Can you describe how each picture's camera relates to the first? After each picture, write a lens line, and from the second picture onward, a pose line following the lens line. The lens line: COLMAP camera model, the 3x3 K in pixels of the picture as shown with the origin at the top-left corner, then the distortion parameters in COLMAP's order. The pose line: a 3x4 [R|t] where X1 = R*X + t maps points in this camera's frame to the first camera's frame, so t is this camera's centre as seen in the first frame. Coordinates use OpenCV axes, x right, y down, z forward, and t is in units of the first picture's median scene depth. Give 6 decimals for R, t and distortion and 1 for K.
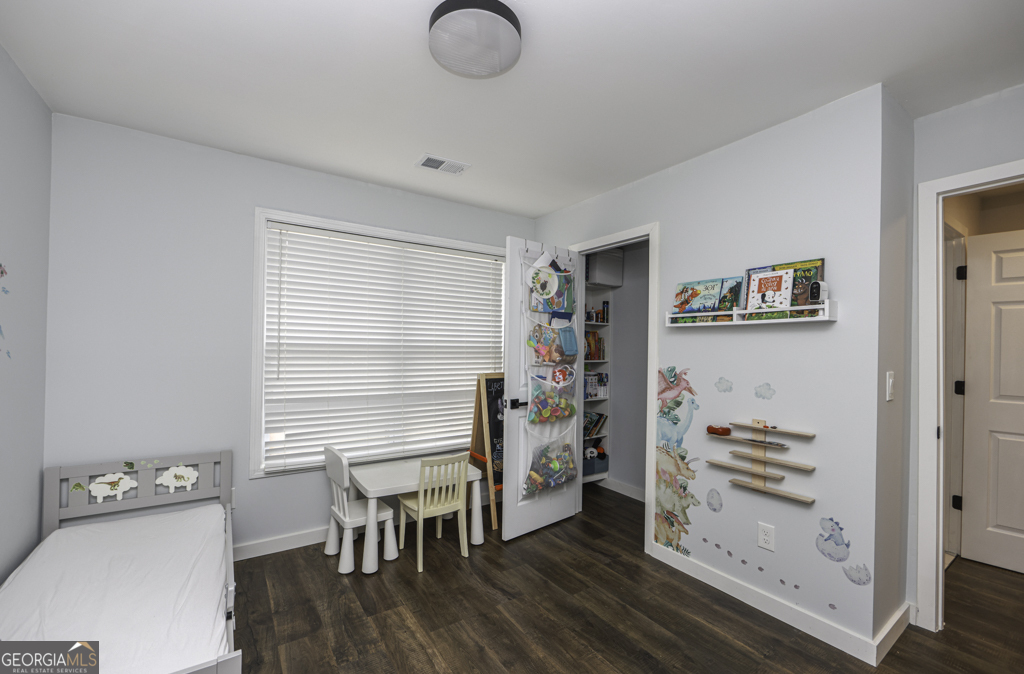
lens RADIAL K [[428.3, 0, 510.5], [0, 428.3, 339.1], [0, 0, 1]] dist [-0.002845, 0.000578]
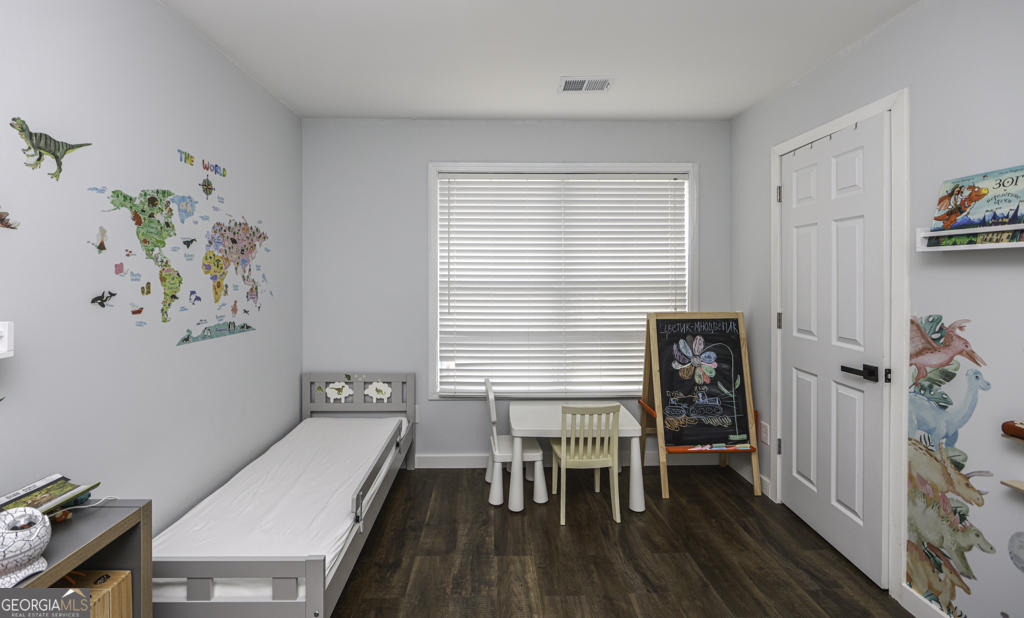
lens RADIAL K [[433.8, 0, 506.8], [0, 433.8, 270.0], [0, 0, 1]] dist [-0.000927, -0.000081]
pose [[0.839016, -0.019711, -0.543749, 0.204381], [0.024054, 0.999710, 0.000876, -0.017816], [0.543575, -0.013814, 0.839247, 0.134708]]
